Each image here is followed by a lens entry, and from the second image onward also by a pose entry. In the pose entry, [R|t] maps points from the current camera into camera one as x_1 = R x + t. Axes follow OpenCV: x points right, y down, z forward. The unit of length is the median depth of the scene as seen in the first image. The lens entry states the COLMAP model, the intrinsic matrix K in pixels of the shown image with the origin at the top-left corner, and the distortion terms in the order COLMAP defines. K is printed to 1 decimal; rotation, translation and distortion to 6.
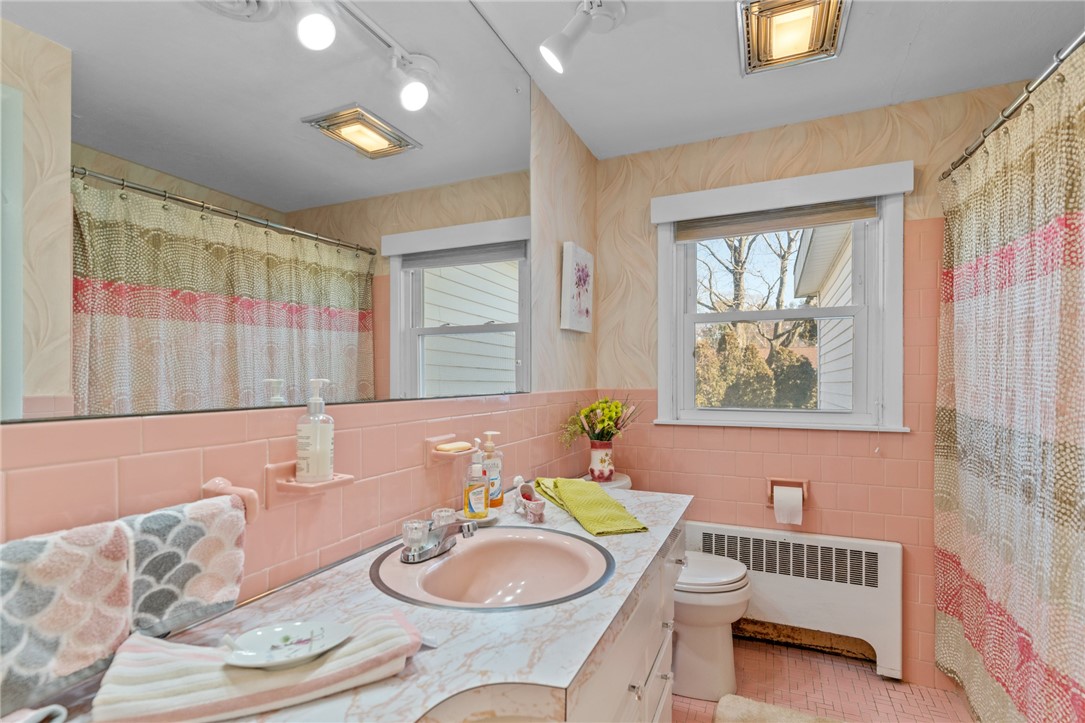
lens RADIAL K [[521.6, 0, 541.6], [0, 521.6, 383.3], [0, 0, 1]] dist [0.001192, 0.000972]
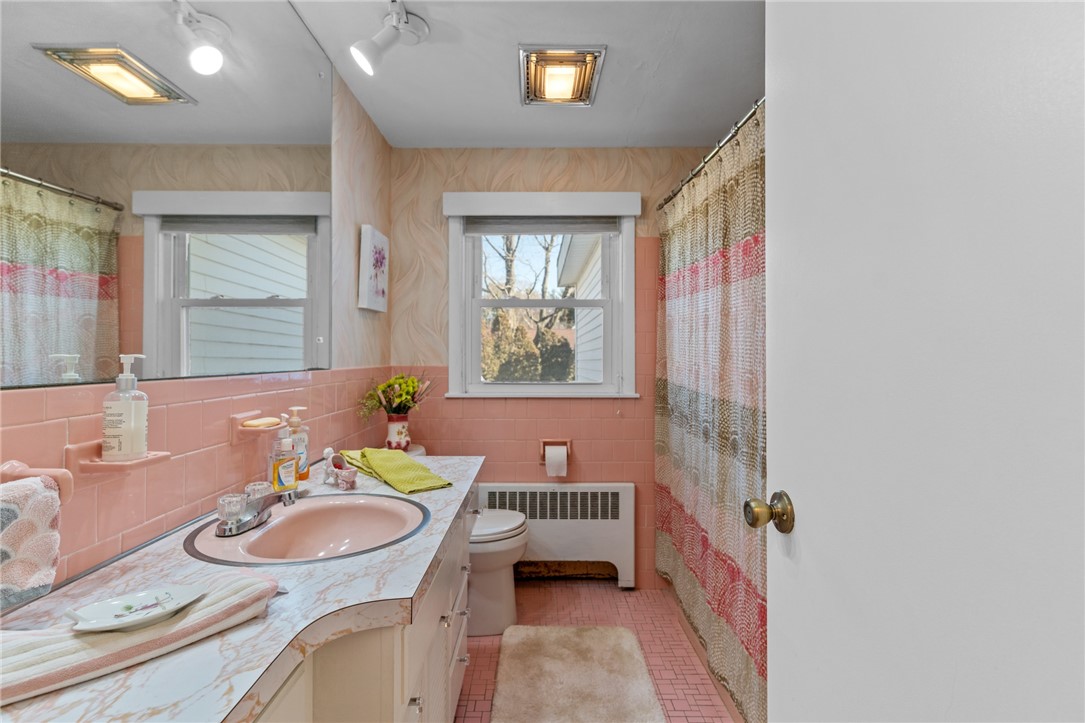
lens RADIAL K [[525.3, 0, 540.8], [0, 525.3, 352.6], [0, 0, 1]] dist [-0.000618, 0.000004]
pose [[0.910828, 0.006550, 0.412733, -0.065961], [0.000407, 0.999859, -0.016766, 0.002431], [-0.412785, 0.015439, 0.910698, -0.101741]]
